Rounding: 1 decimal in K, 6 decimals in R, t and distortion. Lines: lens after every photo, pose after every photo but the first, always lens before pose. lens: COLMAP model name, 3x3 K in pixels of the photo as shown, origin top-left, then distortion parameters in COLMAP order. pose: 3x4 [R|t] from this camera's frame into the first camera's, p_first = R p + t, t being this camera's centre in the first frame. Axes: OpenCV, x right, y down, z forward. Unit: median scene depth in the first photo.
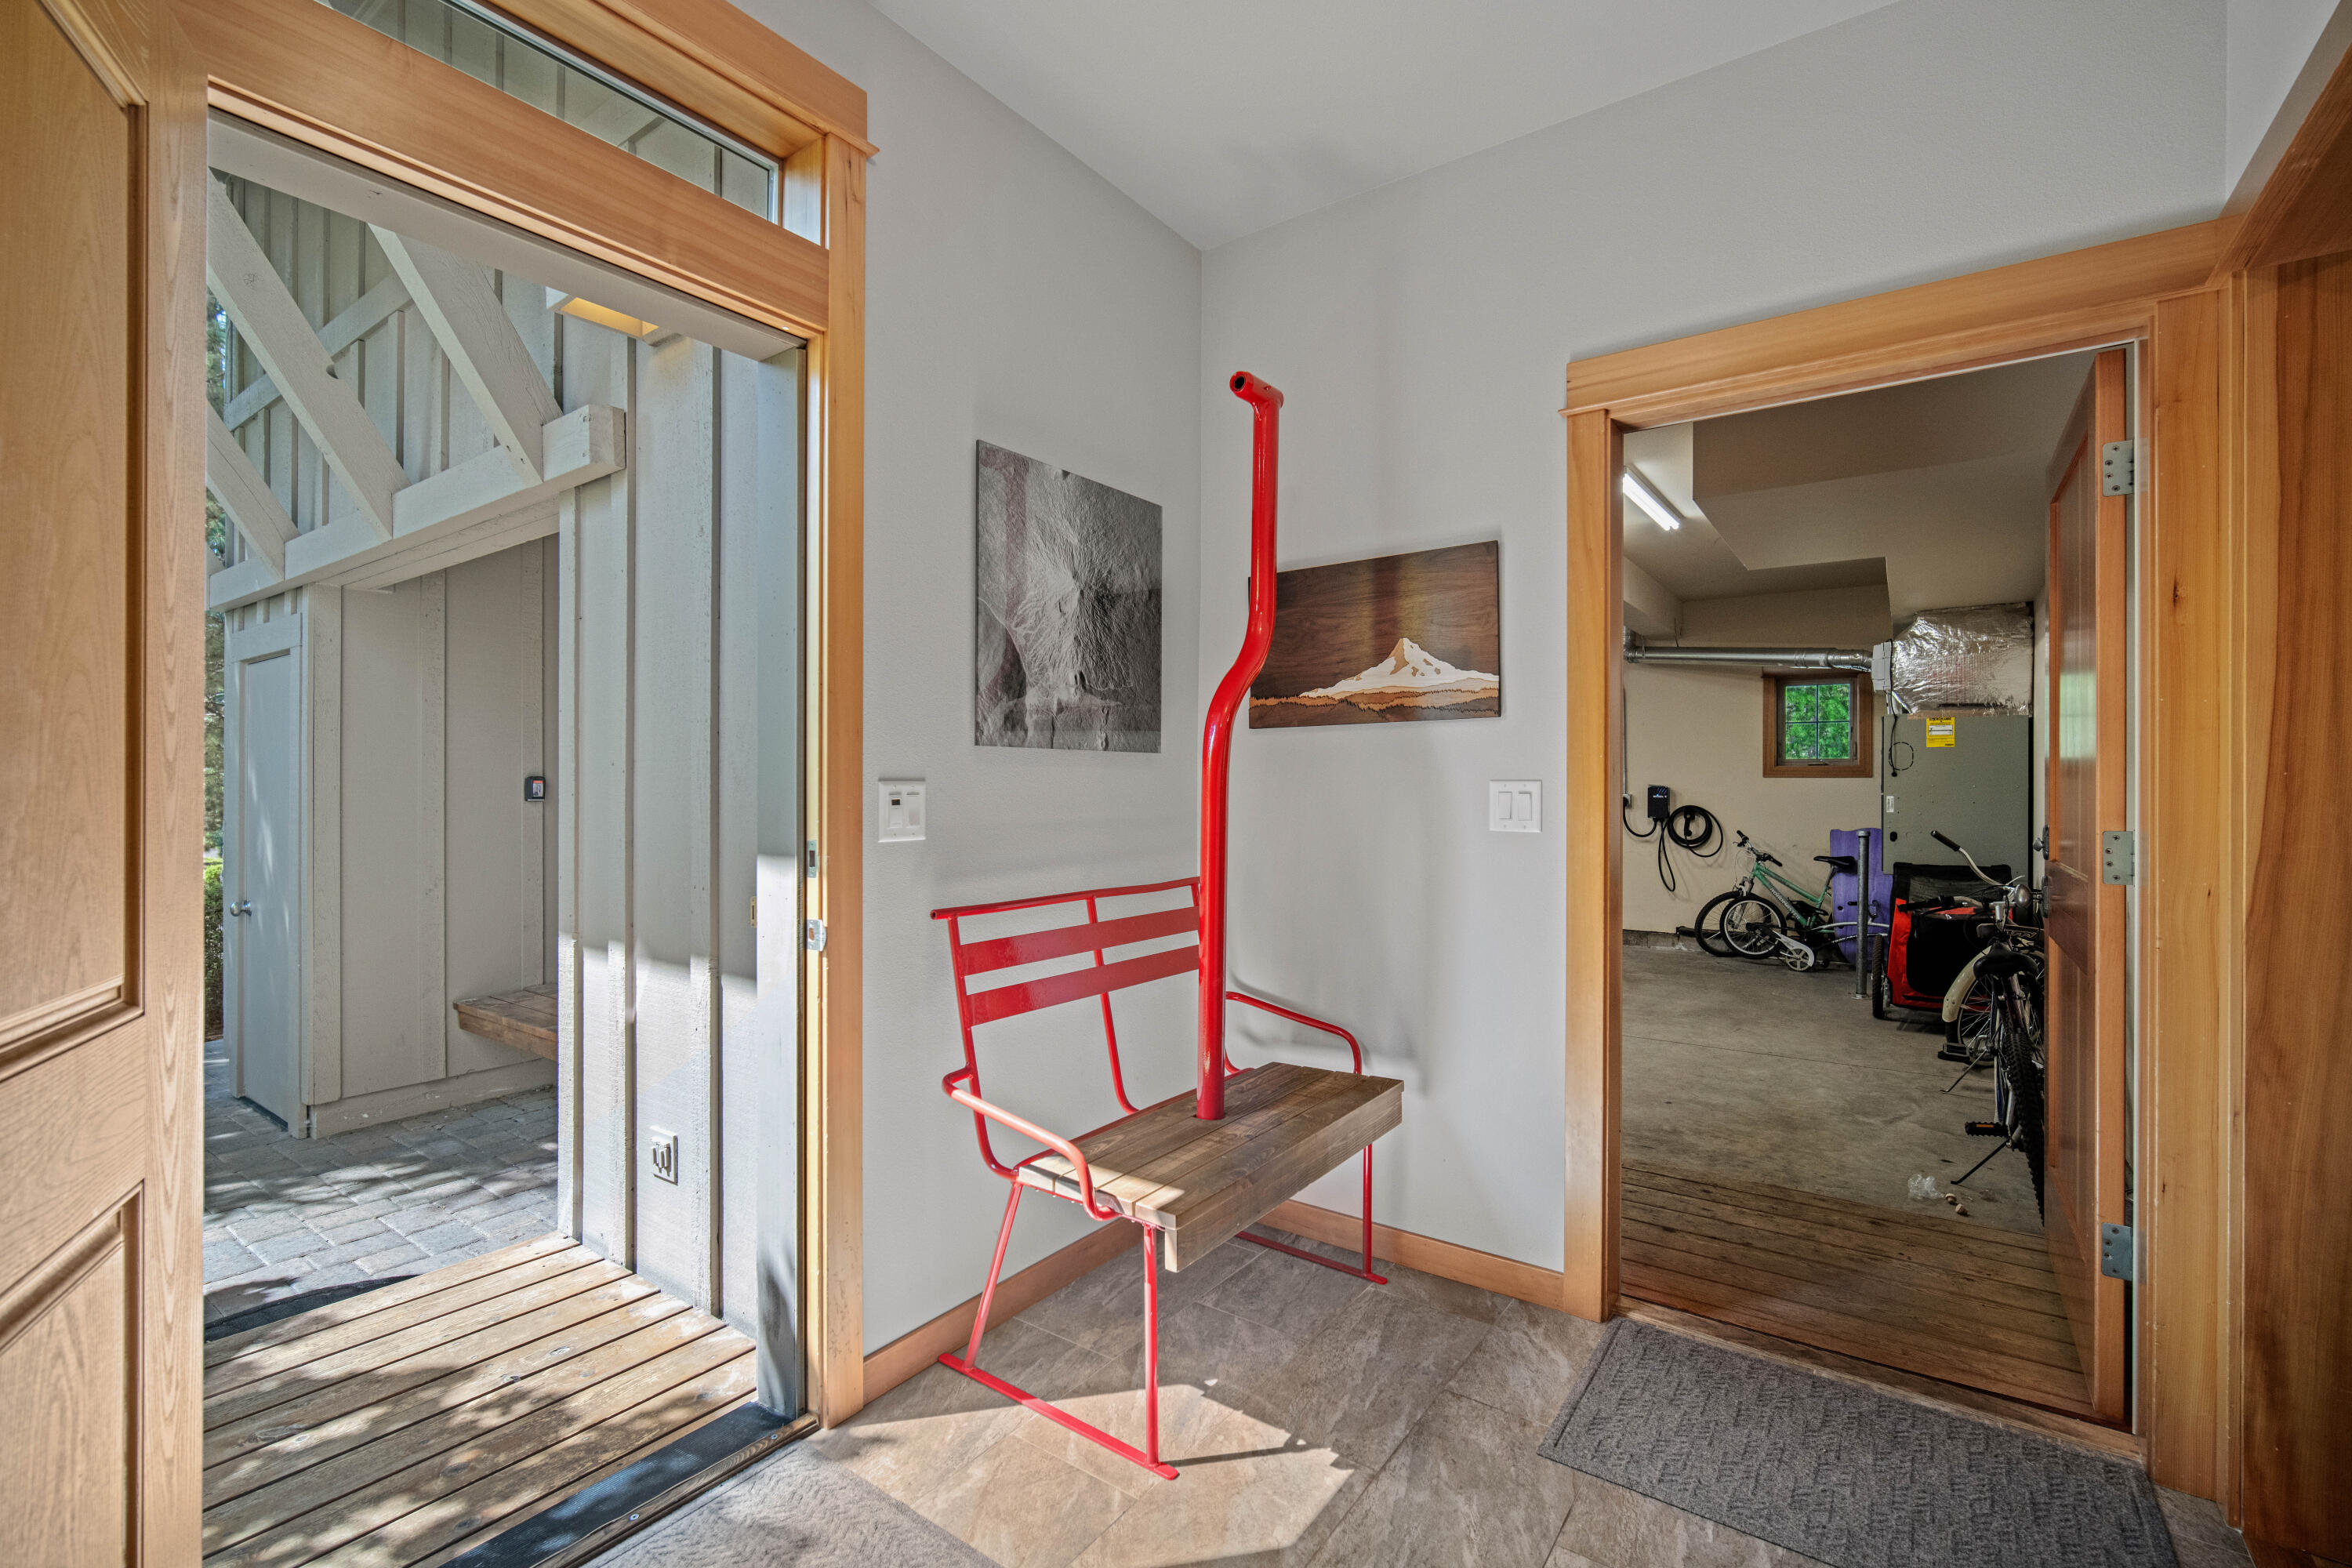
lens RADIAL K [[1030.7, 0, 1180.1], [0, 1030.7, 782.8], [0, 0, 1]] dist [-0.009674, 0.002417]
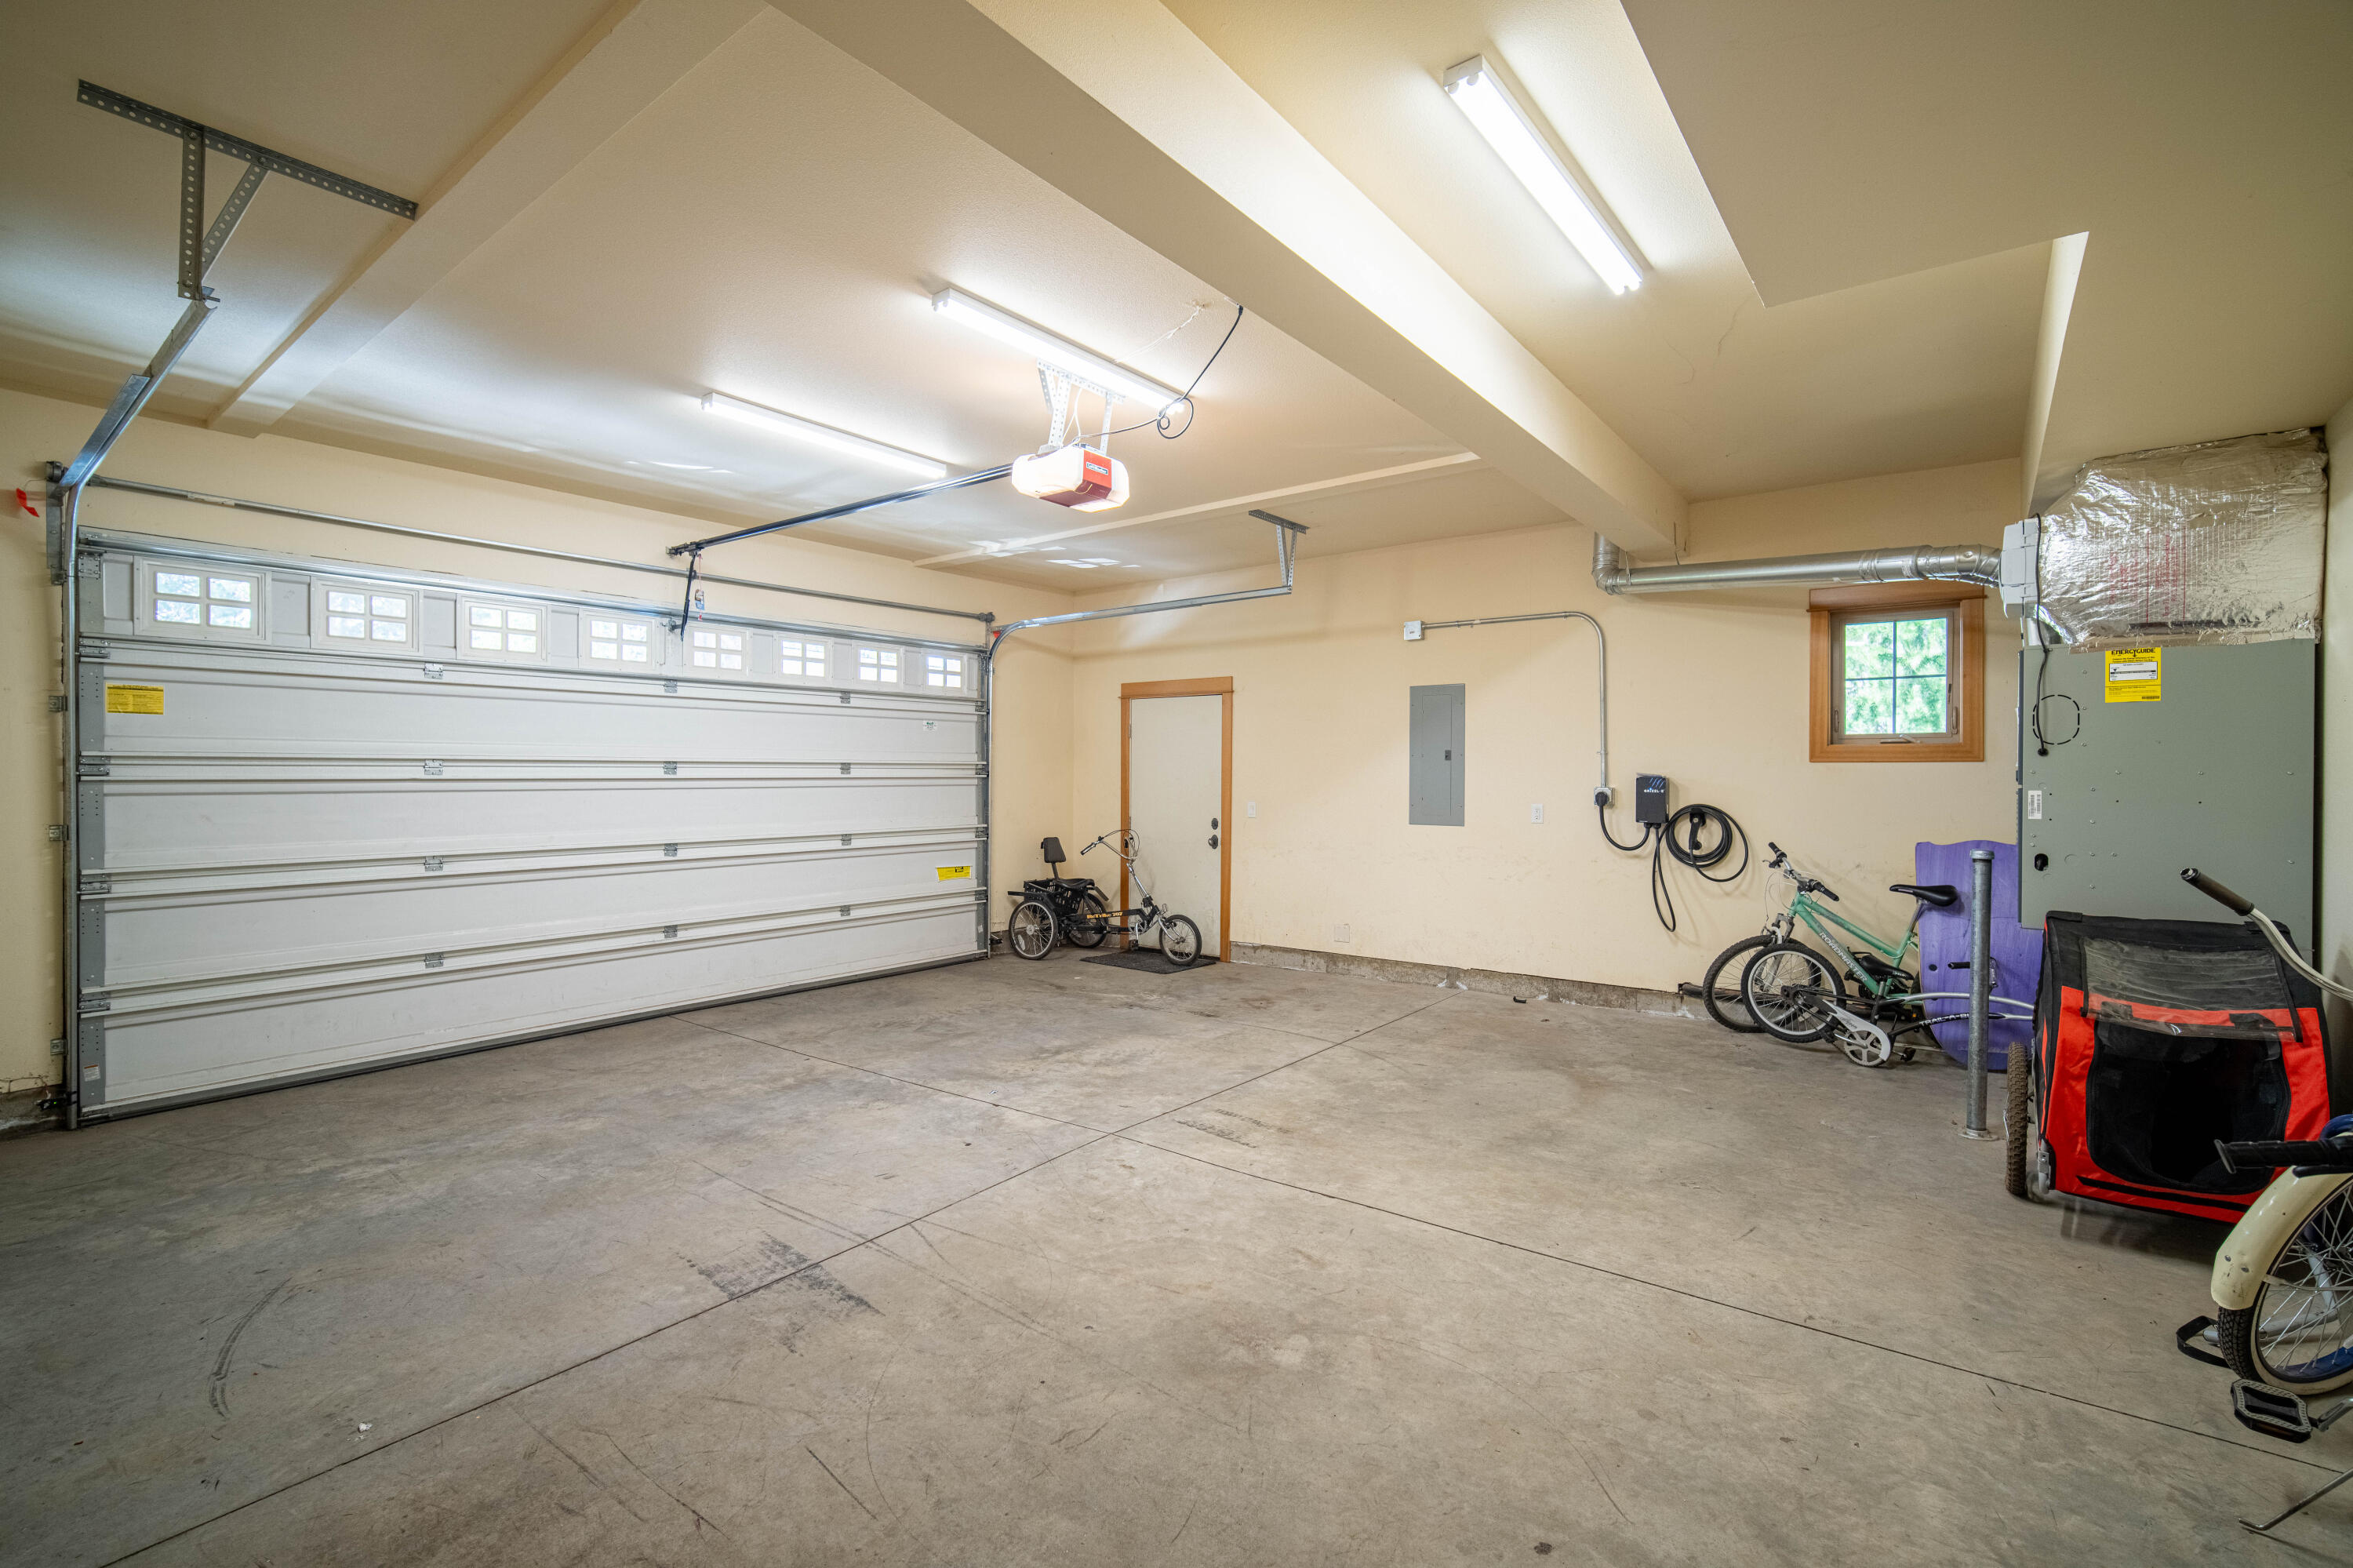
lens RADIAL K [[1031.2, 0, 1171.4], [0, 1031.2, 781.0], [0, 0, 1]] dist [-0.009674, 0.002417]
pose [[0.998890, 0.000356, -0.047110, 0.202268], [-0.000161, 0.999991, 0.004131, 0.004691], [0.047111, -0.004119, 0.998881, 0.344298]]
